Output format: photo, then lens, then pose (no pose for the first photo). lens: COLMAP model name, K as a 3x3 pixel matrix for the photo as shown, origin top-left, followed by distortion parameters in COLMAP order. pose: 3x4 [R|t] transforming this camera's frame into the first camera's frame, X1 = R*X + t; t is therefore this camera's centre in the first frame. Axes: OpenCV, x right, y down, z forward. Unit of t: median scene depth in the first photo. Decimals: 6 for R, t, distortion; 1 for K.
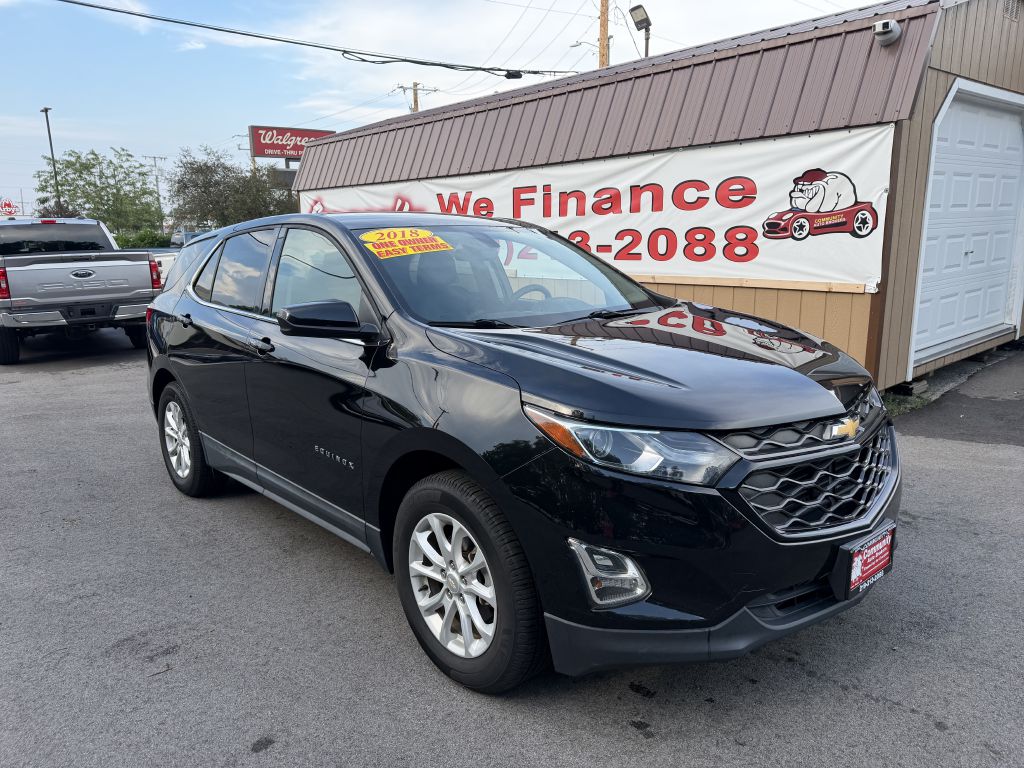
lens RADIAL K [[755.9, 0, 478.7], [0, 755.9, 393.2], [0, 0, 1]] dist [0.064251, -0.084054]
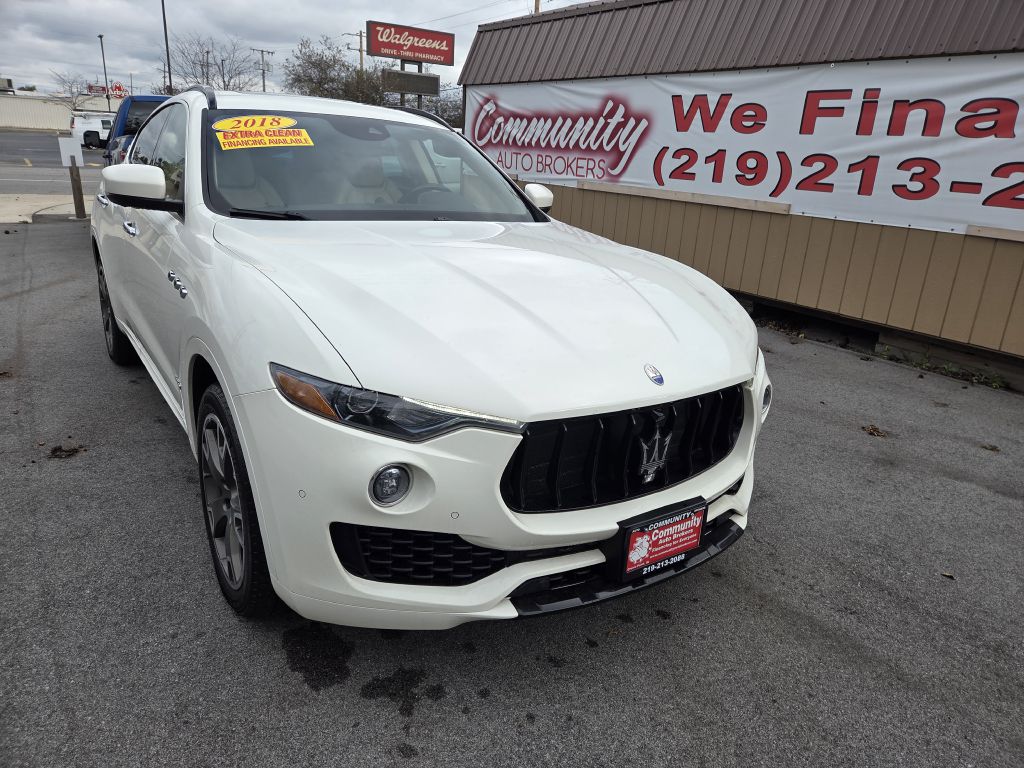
lens RADIAL K [[710.0, 0, 507.5], [0, 710.0, 383.6], [0, 0, 1]] dist [0.063635, -0.066816]
pose [[0.994159, 0.100234, -0.040014, -0.173239], [-0.095644, 0.990005, 0.103641, -0.034011], [0.050003, -0.099208, 0.993810, 0.252828]]
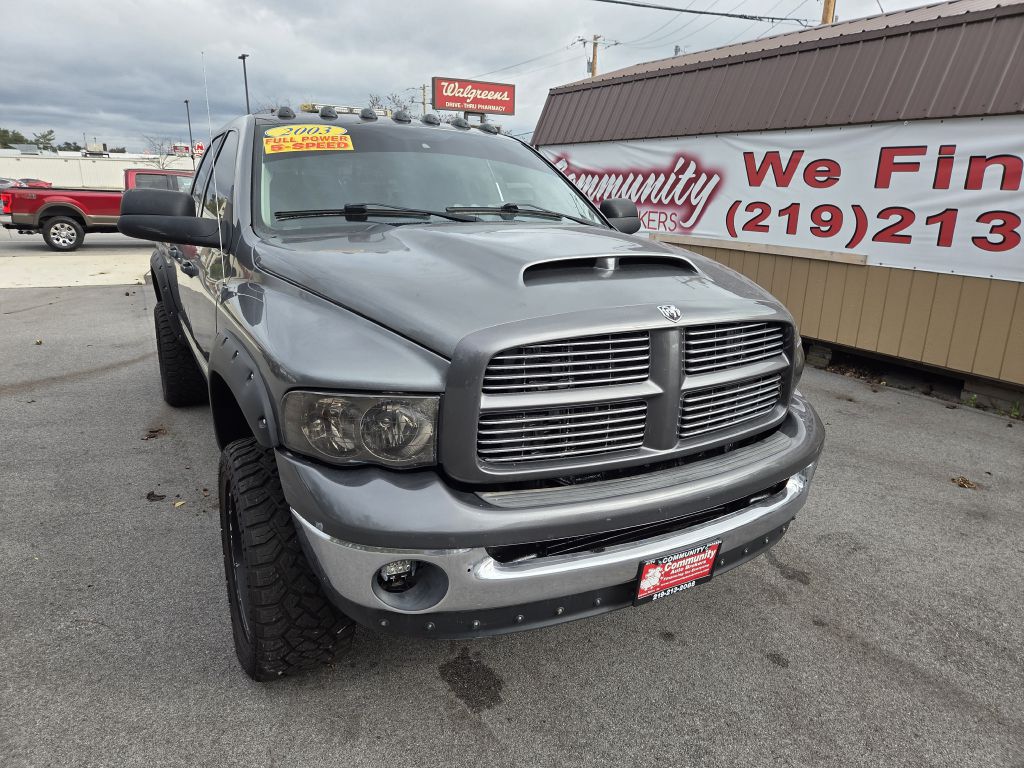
lens RADIAL K [[710.0, 0, 496.3], [0, 710.0, 384.9], [0, 0, 1]] dist [0.063635, -0.066816]
pose [[0.986284, 0.086808, -0.140387, -0.196954], [-0.078478, 0.994870, 0.063833, -0.048390], [0.145208, -0.051940, 0.988037, 0.211043]]
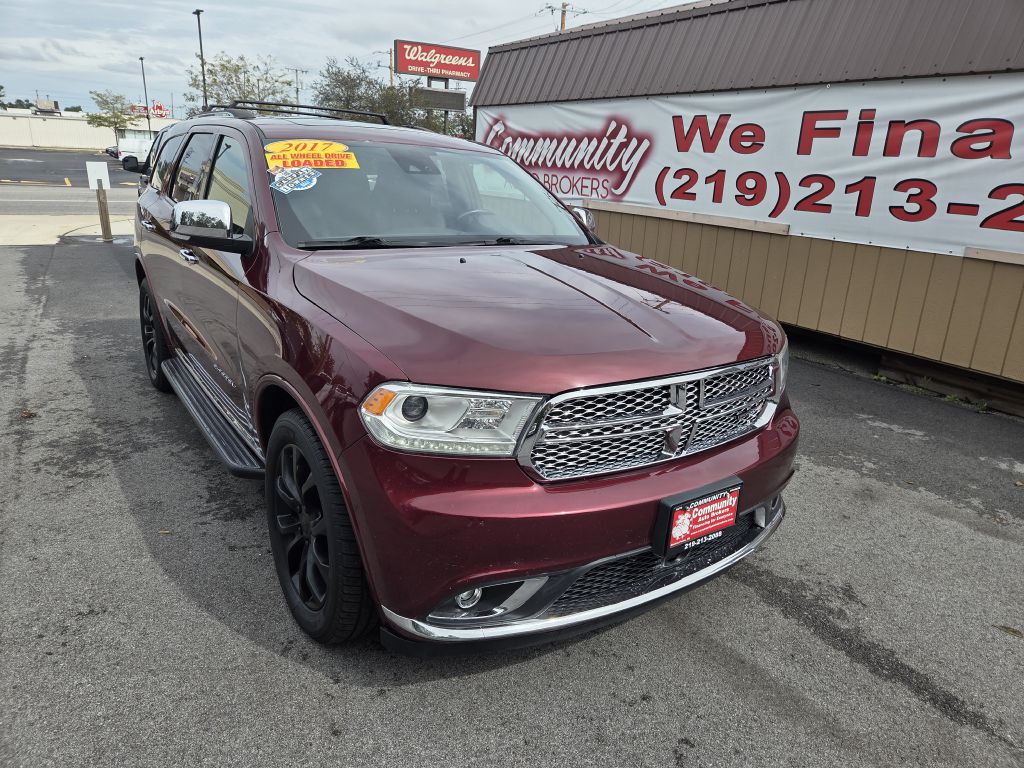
lens RADIAL K [[710.0, 0, 507.4], [0, 710.0, 378.9], [0, 0, 1]] dist [0.063635, -0.066816]
pose [[0.991345, 0.099411, -0.085742, -0.141033], [-0.091891, 0.991908, 0.087600, -0.048785], [0.093757, -0.078963, 0.992459, 0.255638]]
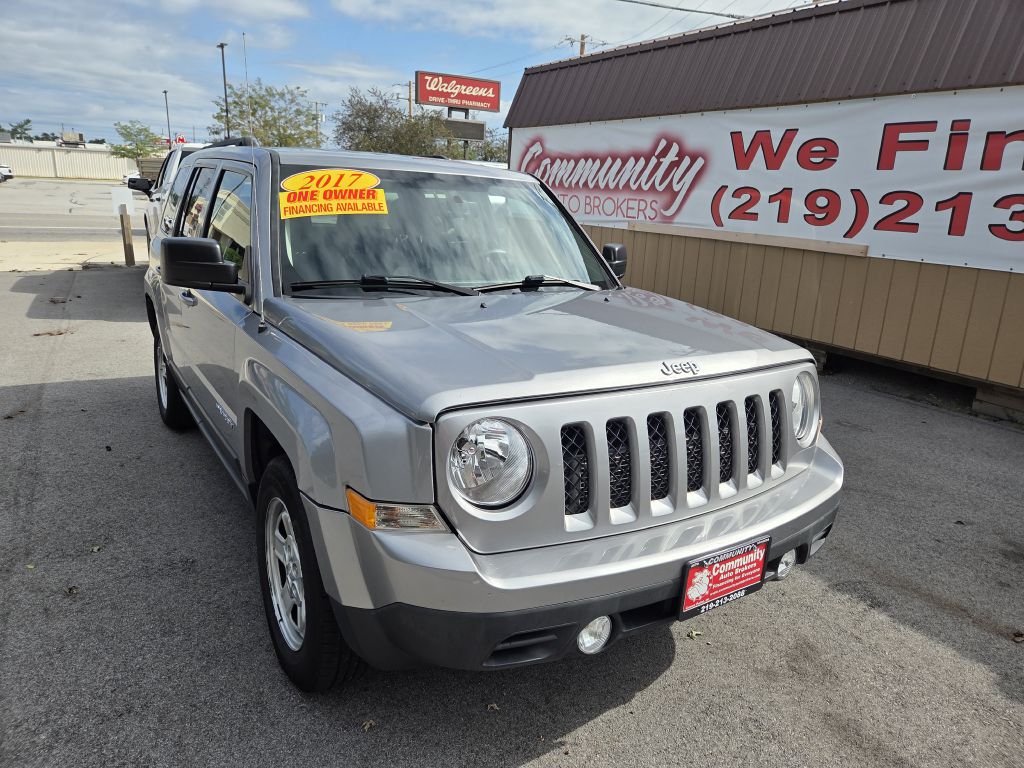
lens RADIAL K [[710.0, 0, 507.5], [0, 710.0, 377.6], [0, 0, 1]] dist [0.063635, -0.066816]
pose [[0.989300, 0.098988, -0.107175, -0.180227], [-0.094272, 0.994378, 0.048220, -0.045037], [0.111346, -0.037600, 0.993070, 0.305132]]
